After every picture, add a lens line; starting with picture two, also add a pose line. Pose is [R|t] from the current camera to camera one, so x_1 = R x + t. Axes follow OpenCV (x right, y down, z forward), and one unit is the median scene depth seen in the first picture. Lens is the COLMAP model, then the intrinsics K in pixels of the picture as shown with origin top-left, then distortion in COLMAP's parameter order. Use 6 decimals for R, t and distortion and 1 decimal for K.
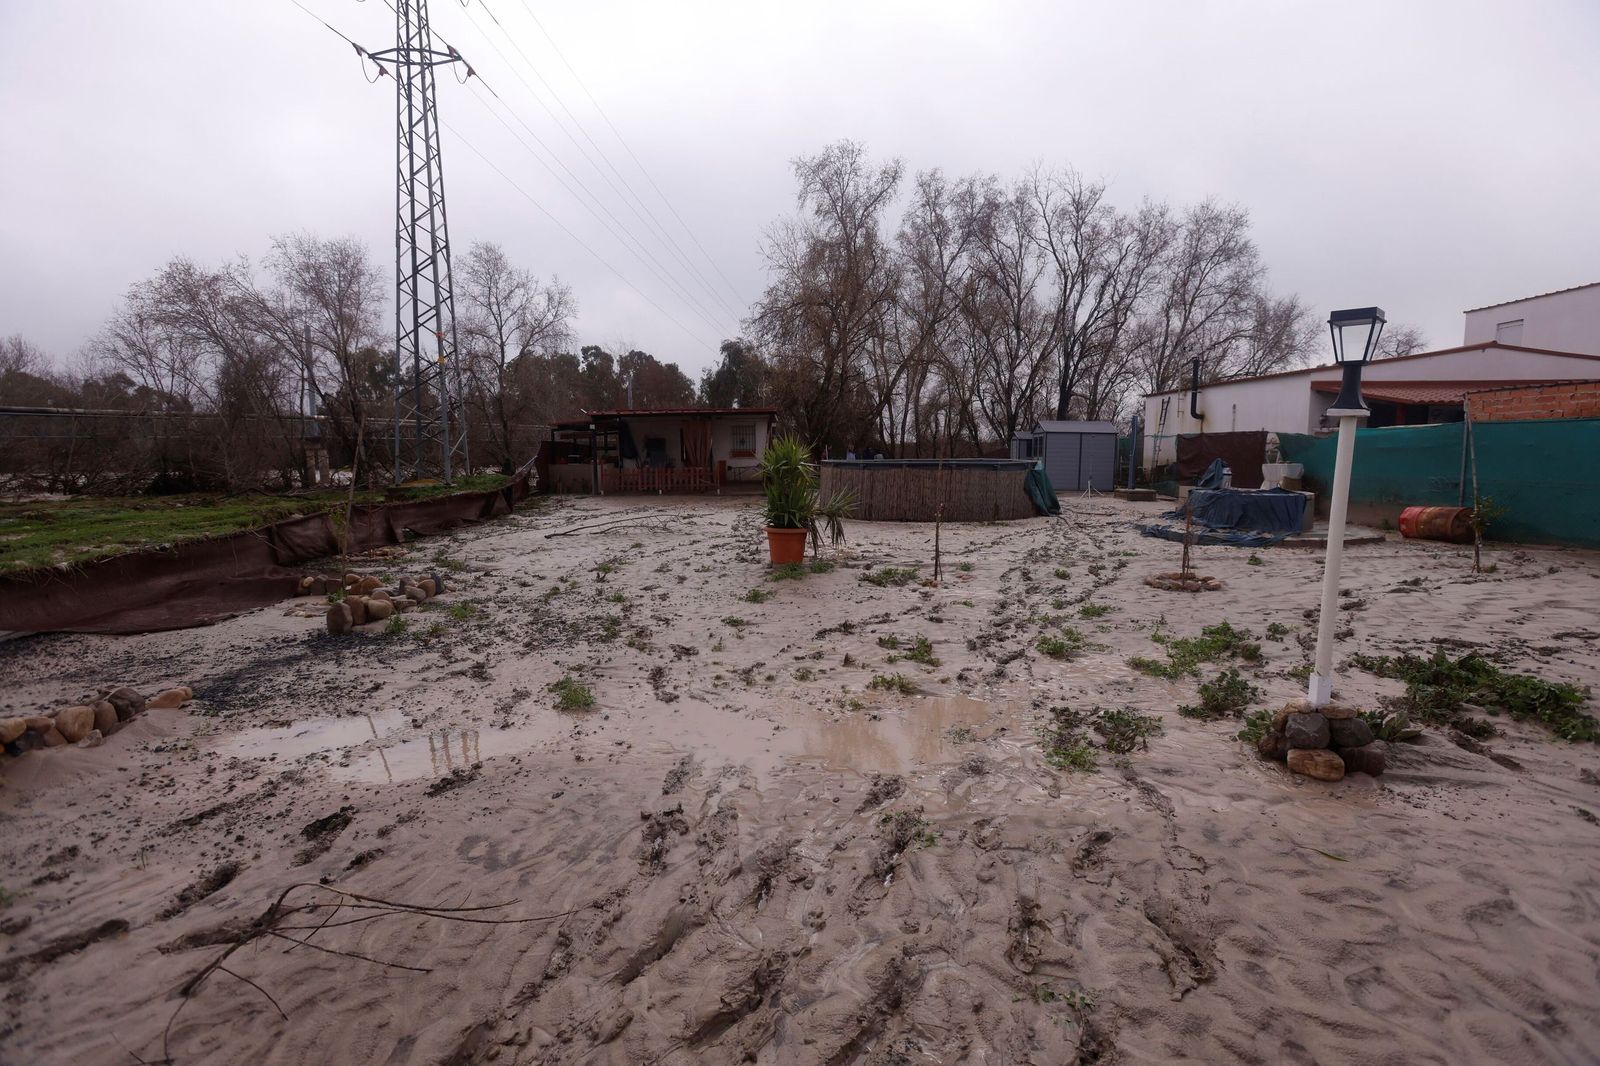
lens RADIAL K [[725.4, 0, 801.3], [0, 725.4, 532.8], [0, 0, 1]] dist [-0.069844, 0.030190]
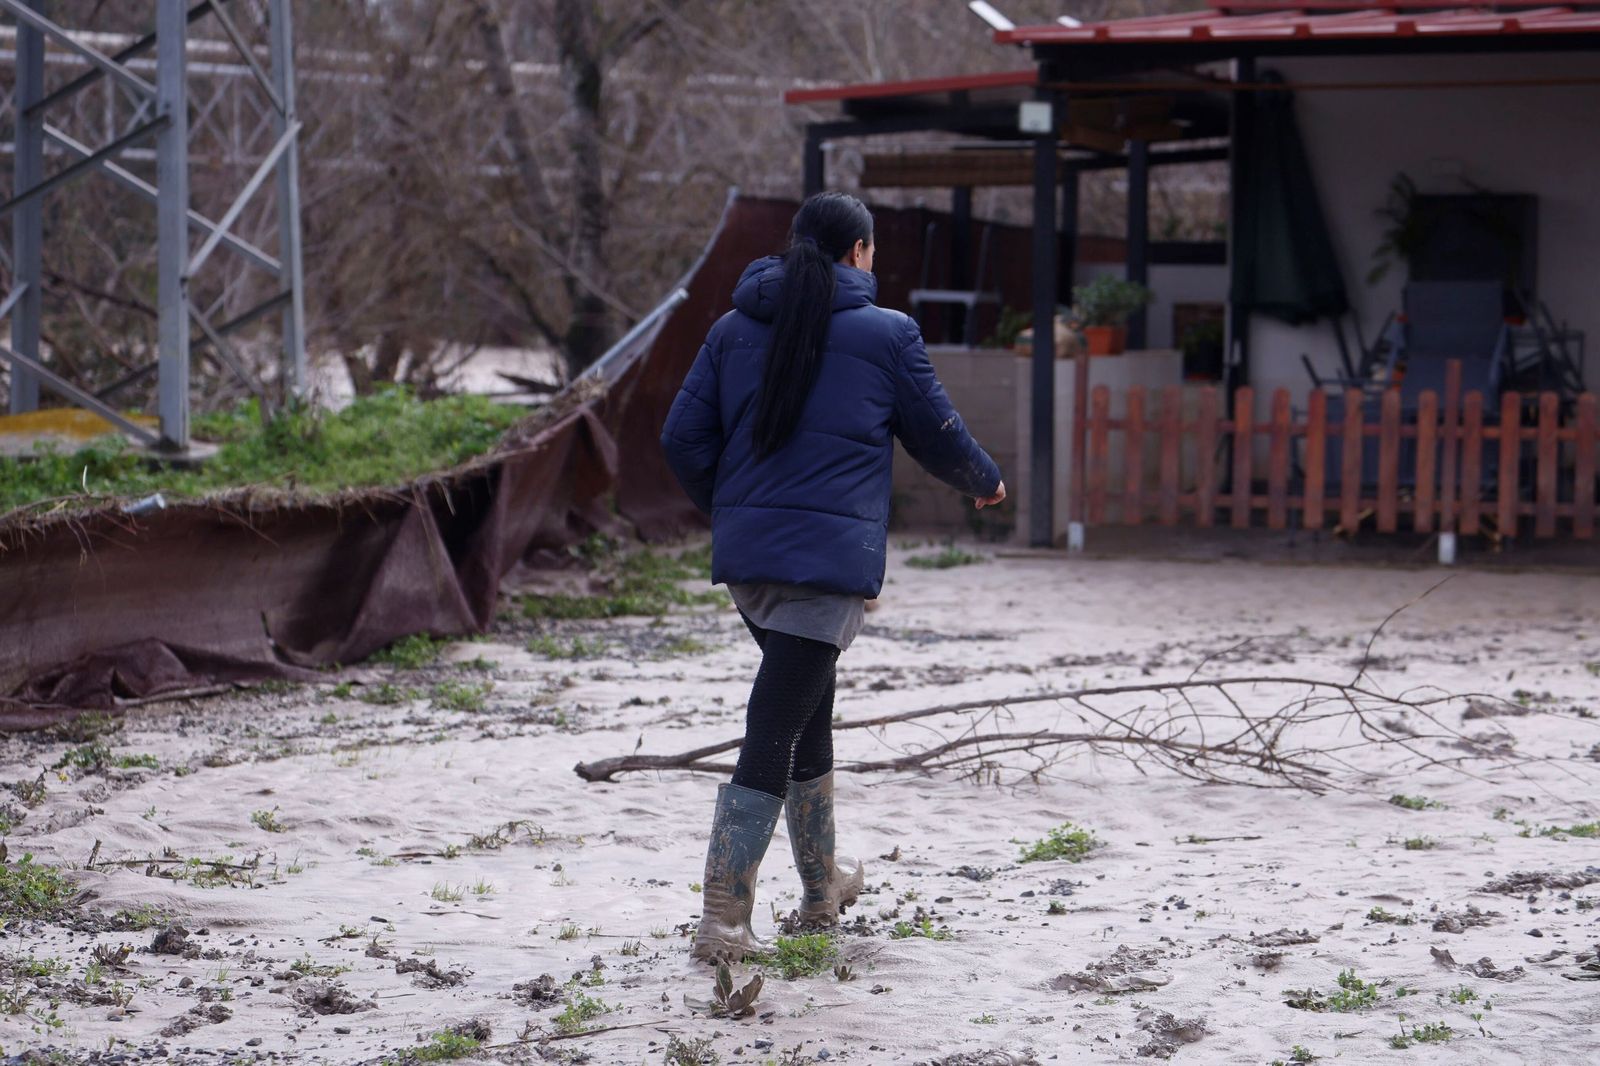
lens RADIAL K [[5194.3, 0, 800.5], [0, 5194.3, 532.4], [0, 0, 1]] dist [0.711396, 0.111435]
pose [[0.934170, 0.039393, -0.354646, 0.058052], [-0.061429, 0.996803, -0.051089, 0.004030], [0.351500, 0.069512, 0.933604, -0.063663]]
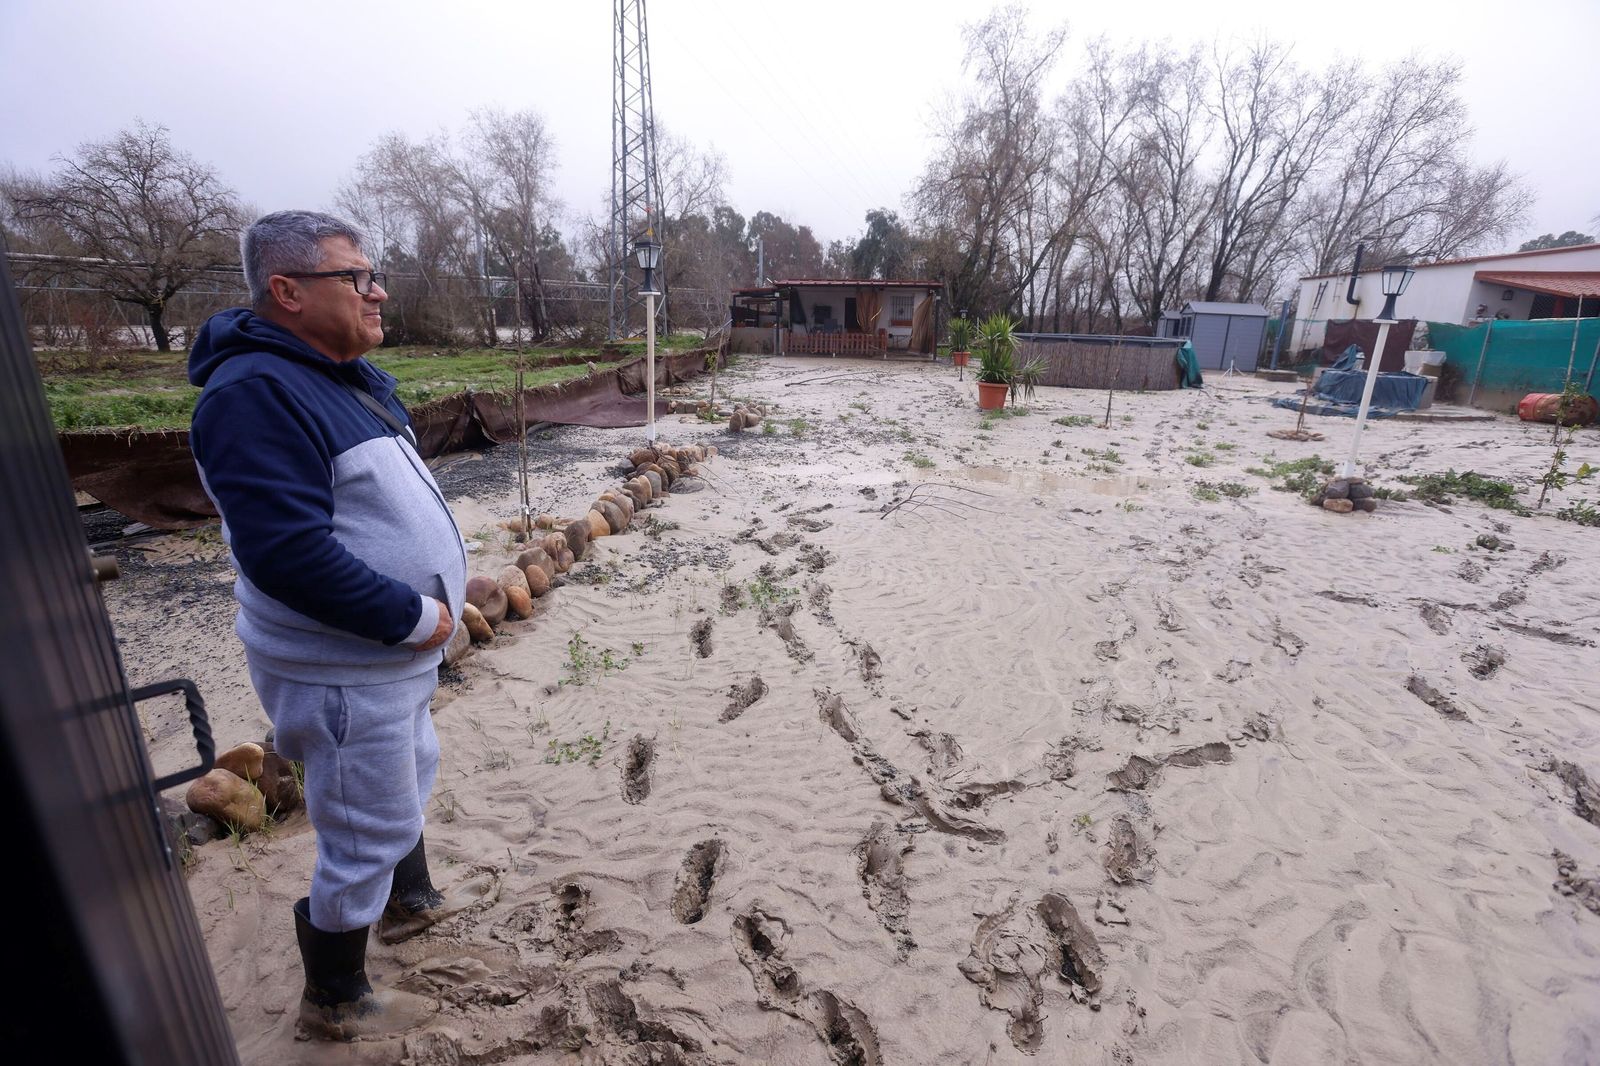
lens RADIAL K [[724.7, 0, 795.2], [0, 724.7, 528.3], [0, 0, 1]] dist [-0.067994, 0.028443]
pose [[0.986682, 0.068669, -0.147453, -0.056281], [-0.042414, 0.983774, 0.174326, 0.013860], [0.157031, -0.165750, 0.973585, -0.138886]]
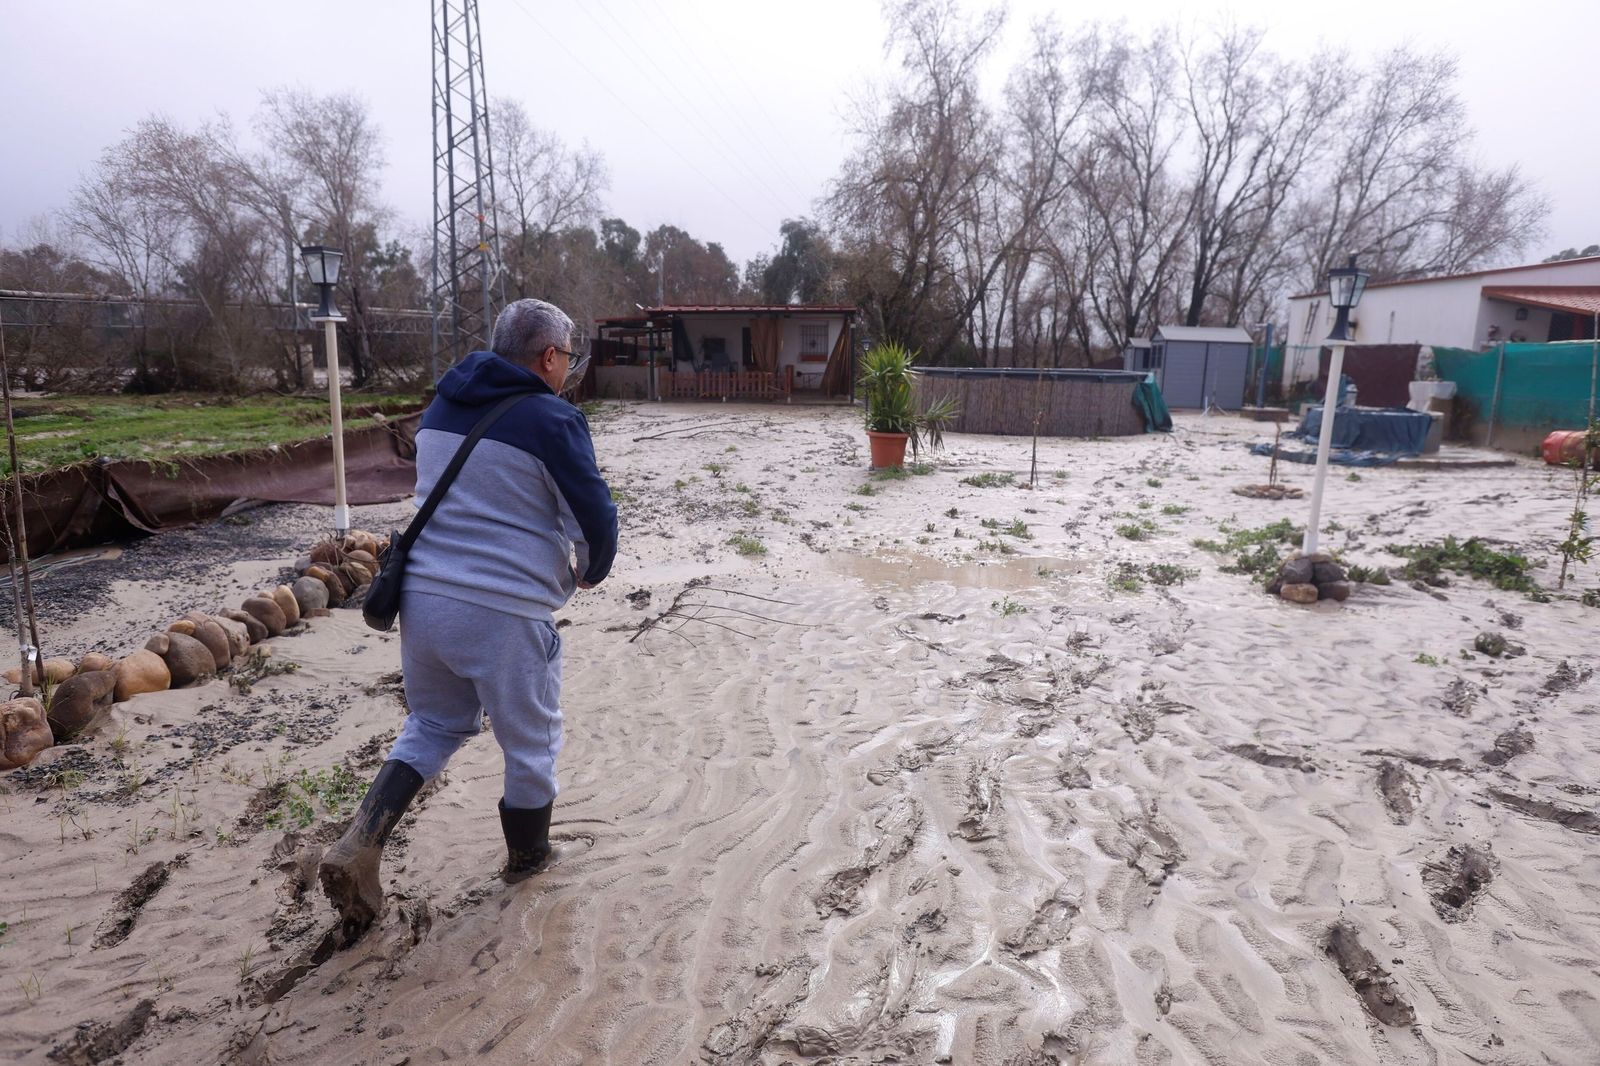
lens RADIAL K [[904.6, 0, 799.5], [0, 904.6, 540.2], [0, 0, 1]] dist [-0.073107, 0.056252]
pose [[0.997397, 0.030566, -0.065299, -0.019130], [-0.024467, 0.995435, 0.092253, 0.009937], [0.067821, -0.090416, 0.993592, -0.100778]]
